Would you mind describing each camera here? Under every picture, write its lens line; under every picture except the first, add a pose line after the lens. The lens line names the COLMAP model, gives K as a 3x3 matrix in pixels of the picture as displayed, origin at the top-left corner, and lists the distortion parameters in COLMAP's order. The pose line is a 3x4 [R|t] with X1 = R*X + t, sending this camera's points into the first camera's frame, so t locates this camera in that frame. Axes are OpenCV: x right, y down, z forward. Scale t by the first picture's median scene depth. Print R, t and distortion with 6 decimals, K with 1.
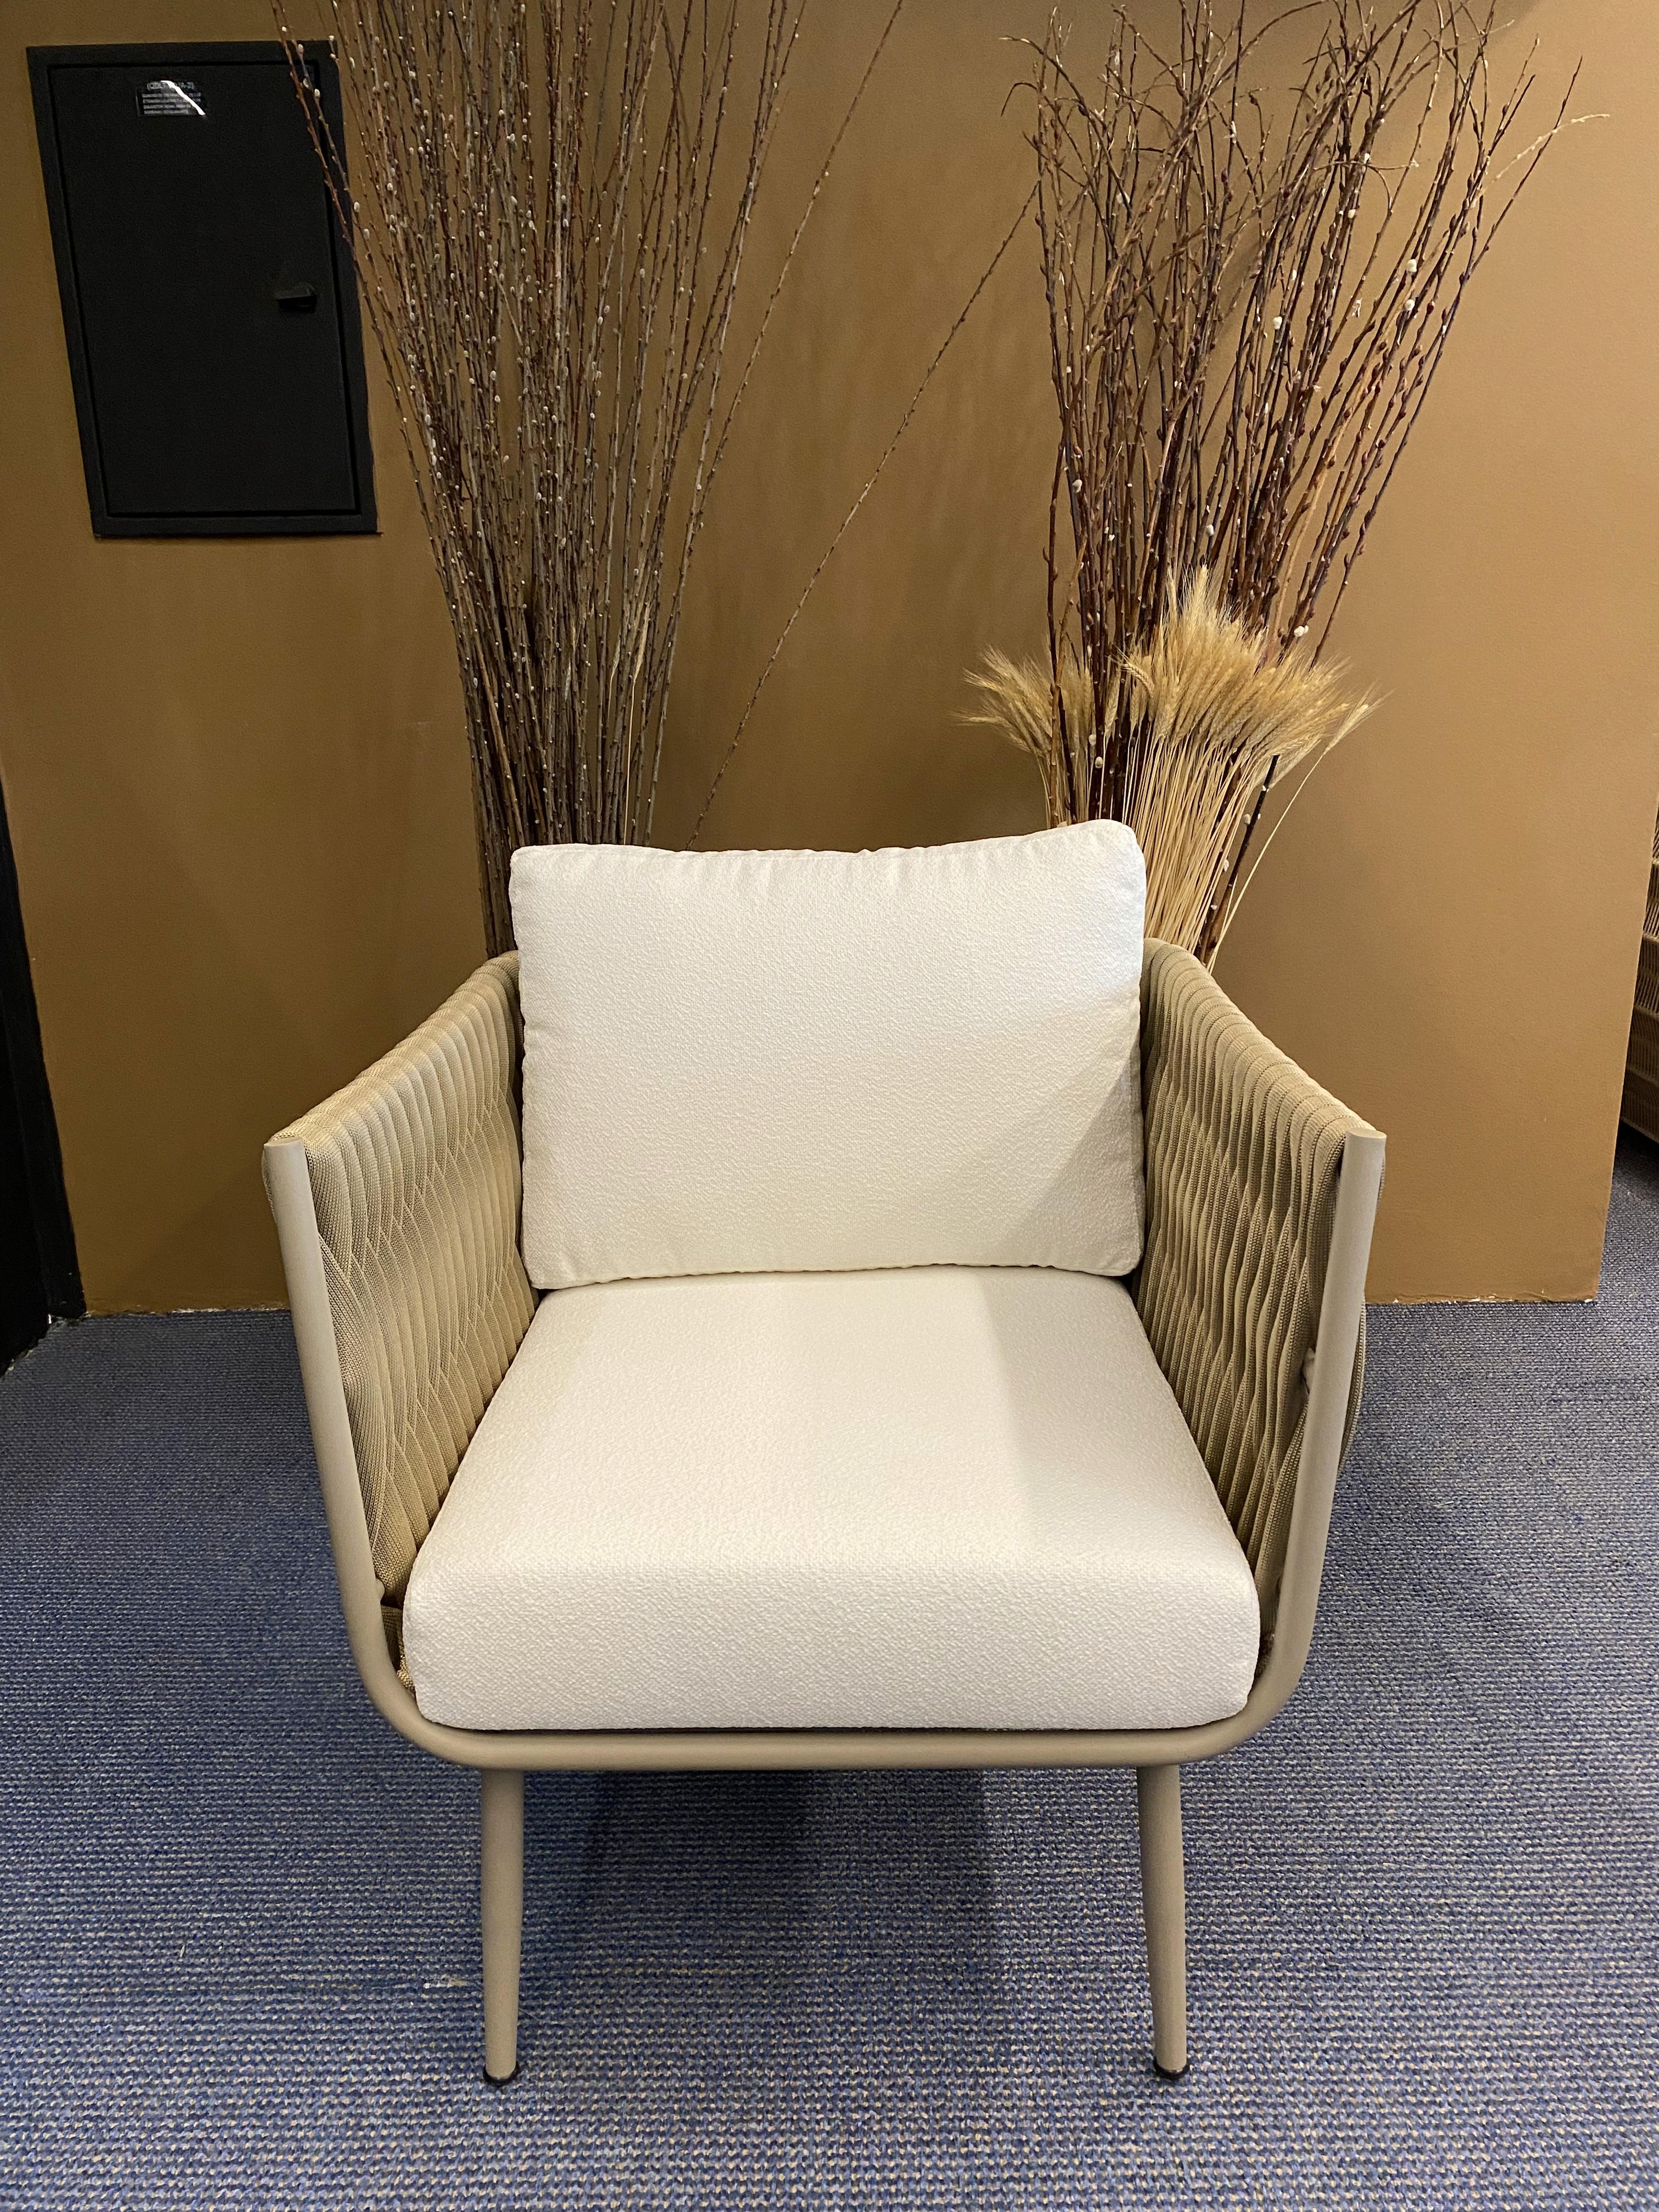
lens RADIAL K [[1672.8, 0, 814.5], [0, 1672.8, 1111.4], [0, 0, 1]] dist [0.013820, -0.015014]
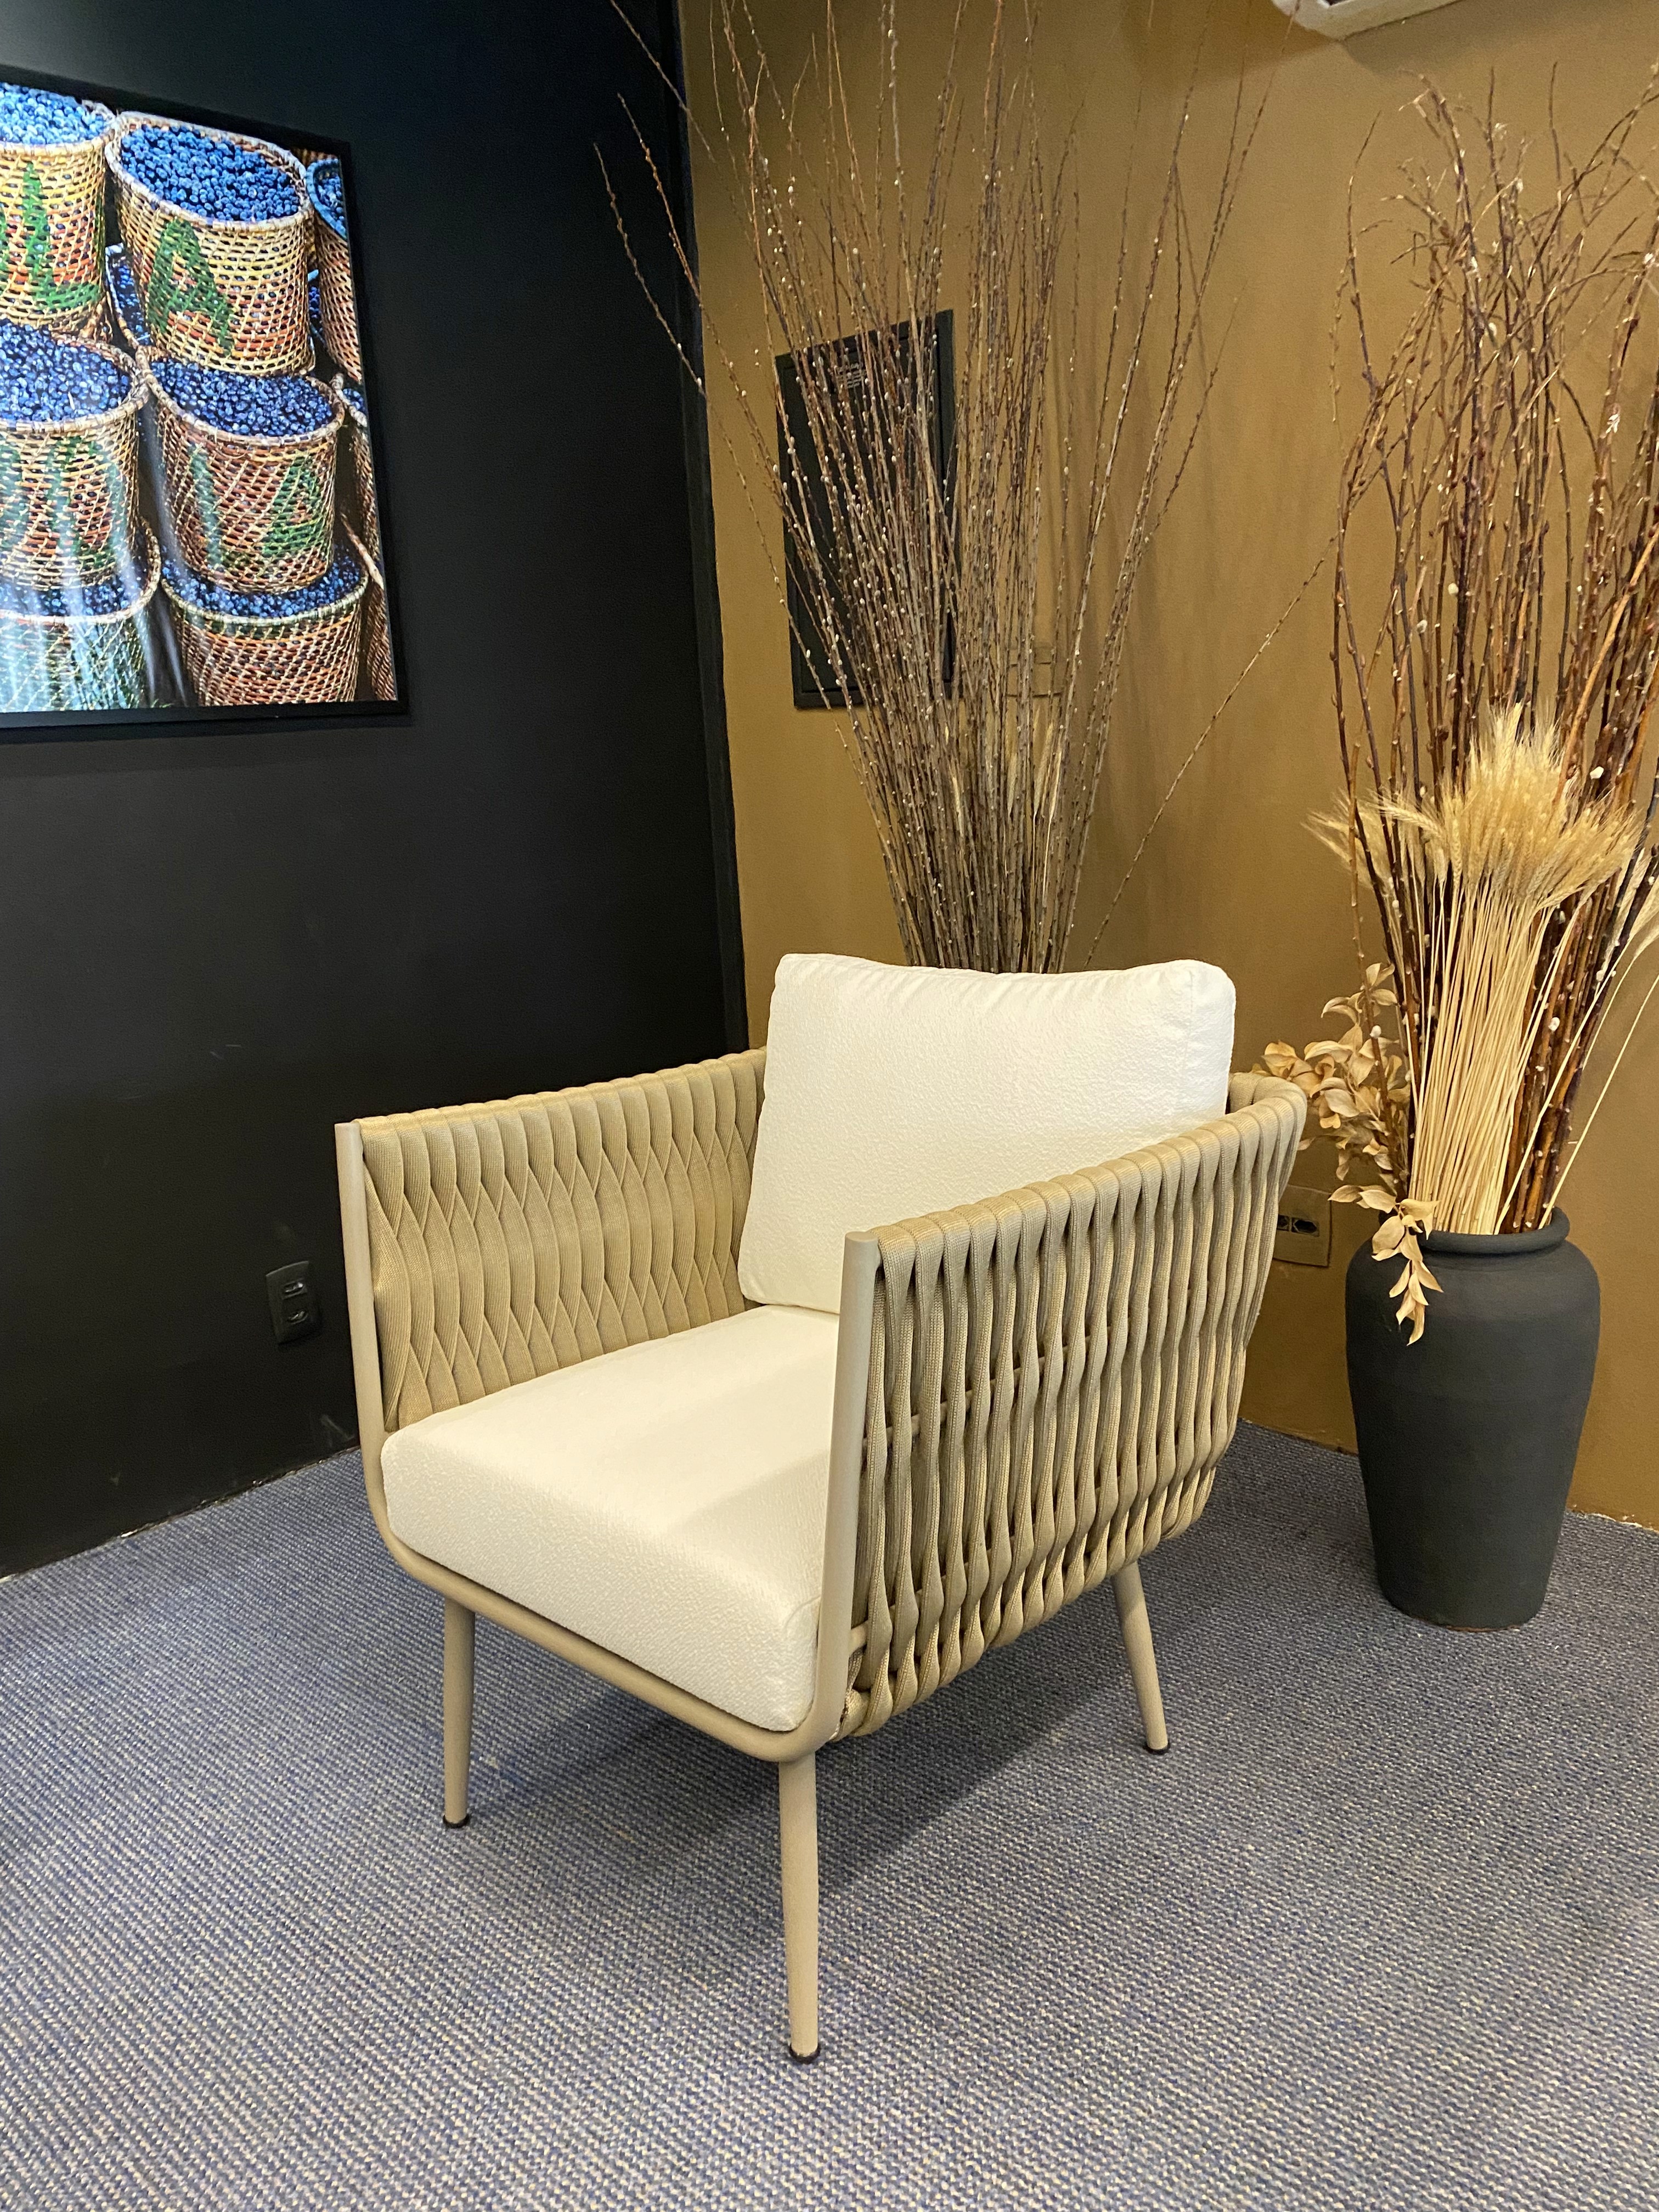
lens RADIAL K [[1672.8, 0, 821.6], [0, 1672.8, 1105.9], [0, 0, 1]] dist [0.013820, -0.015014]
pose [[0.739291, 0.123119, -0.662036, 0.807329], [-0.161418, 0.986881, 0.003277, -0.059099], [0.653754, 0.104442, 0.749465, 0.085509]]
